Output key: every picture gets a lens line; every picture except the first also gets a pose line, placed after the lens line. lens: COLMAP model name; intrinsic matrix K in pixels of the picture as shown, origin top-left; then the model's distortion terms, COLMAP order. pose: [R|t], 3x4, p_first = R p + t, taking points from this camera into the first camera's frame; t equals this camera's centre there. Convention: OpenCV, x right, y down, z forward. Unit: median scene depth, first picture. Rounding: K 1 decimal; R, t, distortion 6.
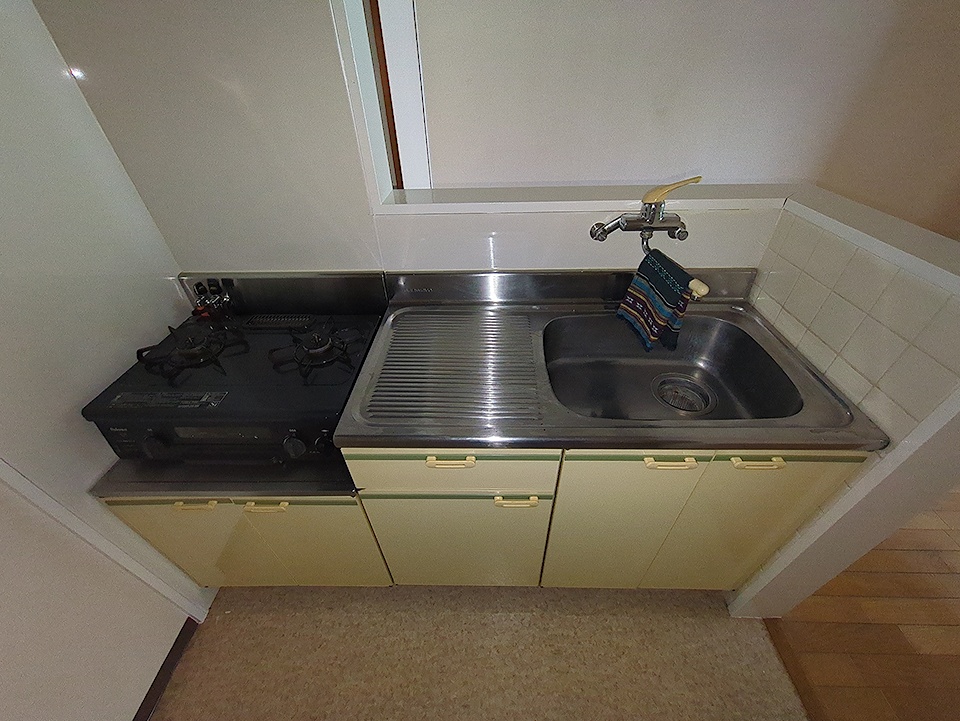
lens RADIAL K [[376.9, 0, 480.8], [0, 376.9, 356.6], [0, 0, 1]] dist [-0.003477, -0.000232]
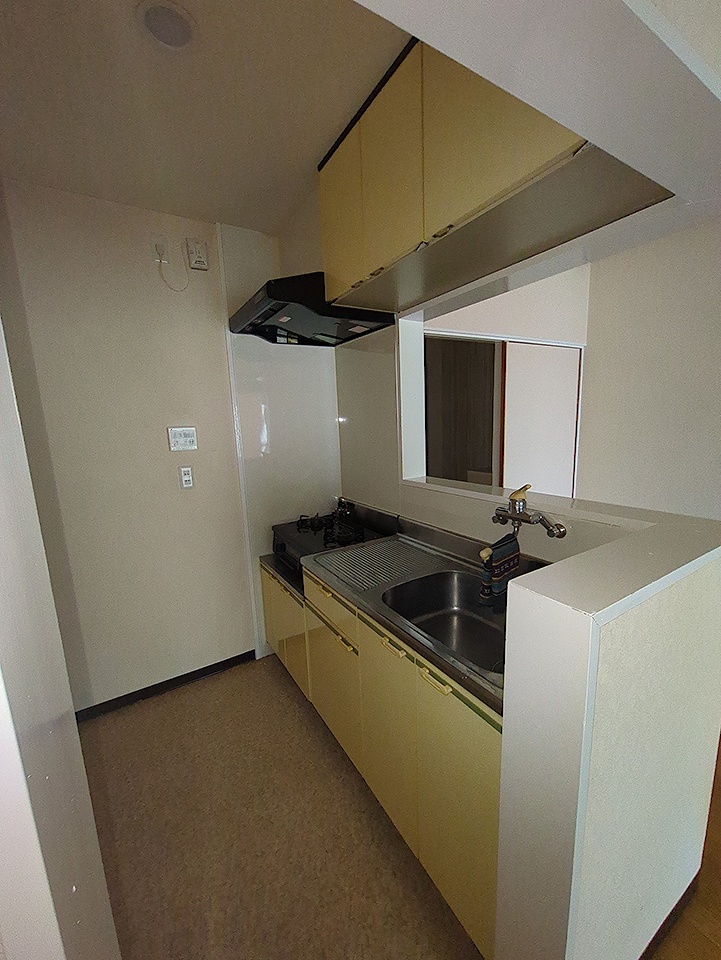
lens RADIAL K [[376.9, 0, 356.0], [0, 376.9, 479.7], [0, 0, 1]] dist [-0.003477, -0.000232]
pose [[0.541197, 0.135819, -0.829855, 1.145503], [-0.499643, 0.845710, -0.187432, 0.063610], [0.676360, 0.516069, 0.525557, -0.125535]]
